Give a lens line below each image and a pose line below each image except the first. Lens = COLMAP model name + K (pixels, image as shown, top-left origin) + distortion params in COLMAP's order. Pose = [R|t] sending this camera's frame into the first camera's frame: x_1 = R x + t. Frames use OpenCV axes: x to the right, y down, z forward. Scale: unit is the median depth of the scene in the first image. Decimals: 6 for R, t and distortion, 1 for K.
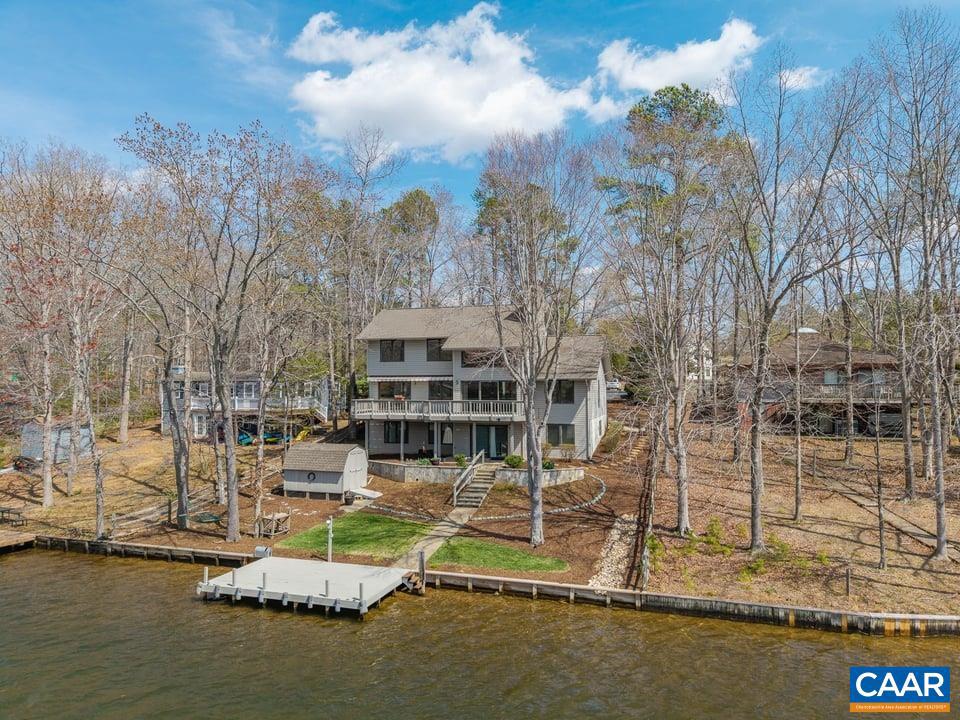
lens RADIAL K [[652.0, 0, 478.7], [0, 652.0, 359.6], [0, 0, 1]] dist [0.006760, -0.014379]
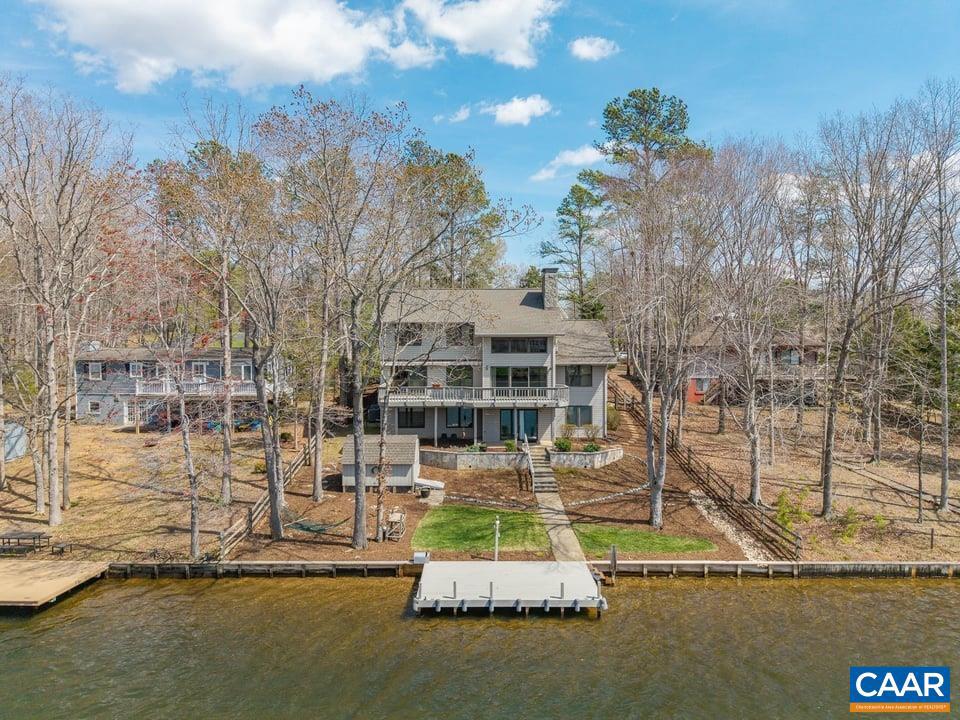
lens RADIAL K [[652.0, 0, 478.1], [0, 652.0, 380.9], [0, 0, 1]] dist [0.006760, -0.014379]
pose [[0.949387, -0.019204, 0.313522, -0.550197], [-0.014020, 0.994544, 0.103373, -0.075266], [-0.313797, -0.102536, 0.943937, 0.066487]]
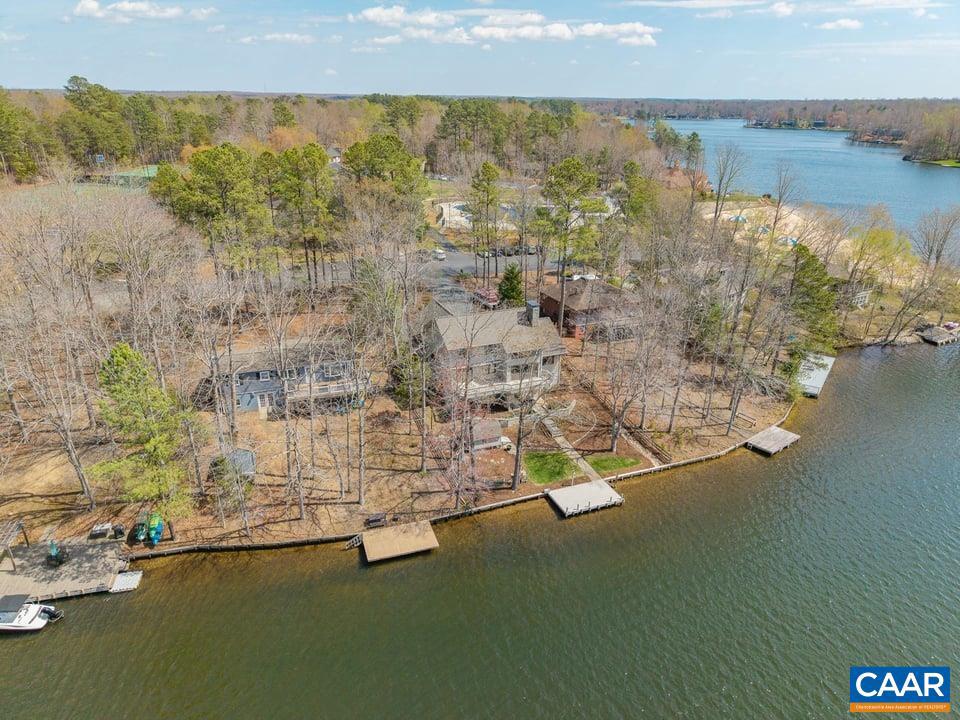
lens RADIAL K [[652.0, 0, 481.6], [0, 652.0, 363.6], [0, 0, 1]] dist [0.006760, -0.014379]
pose [[0.769143, -0.229343, 0.596507, -1.842392], [-0.029965, 0.919420, 0.392133, -1.082908], [-0.638374, -0.319481, 0.700293, -0.407655]]
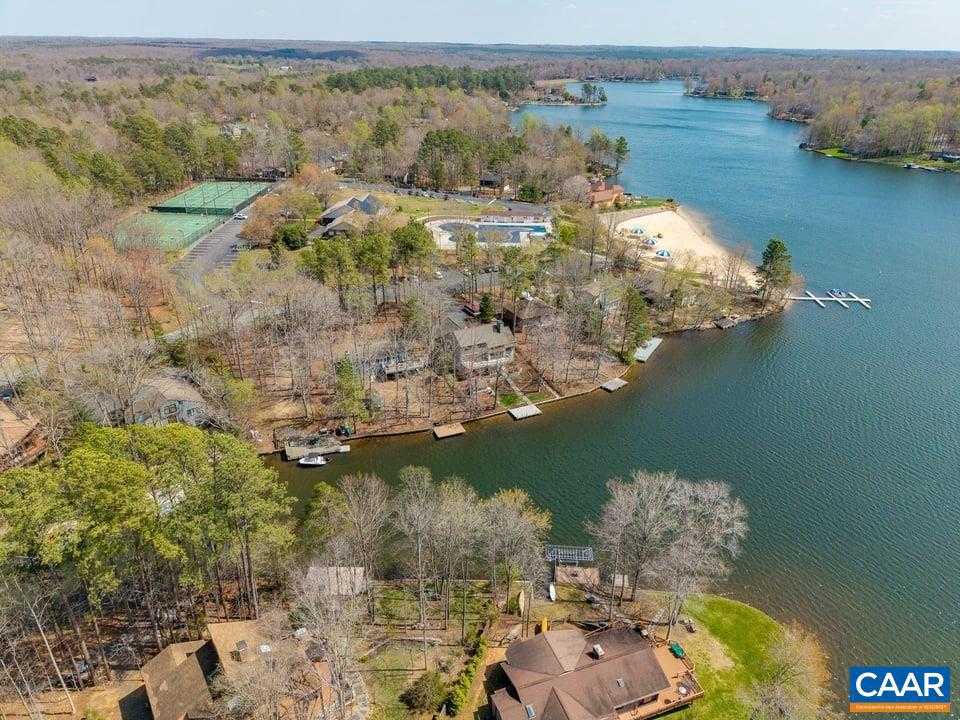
lens RADIAL K [[652.0, 0, 481.7], [0, 652.0, 359.2], [0, 0, 1]] dist [0.006760, -0.014379]
pose [[0.724231, -0.289832, 0.625689, -3.838256], [-0.032101, 0.892224, 0.450452, -2.583444], [-0.688810, -0.346316, 0.636872, -2.248094]]
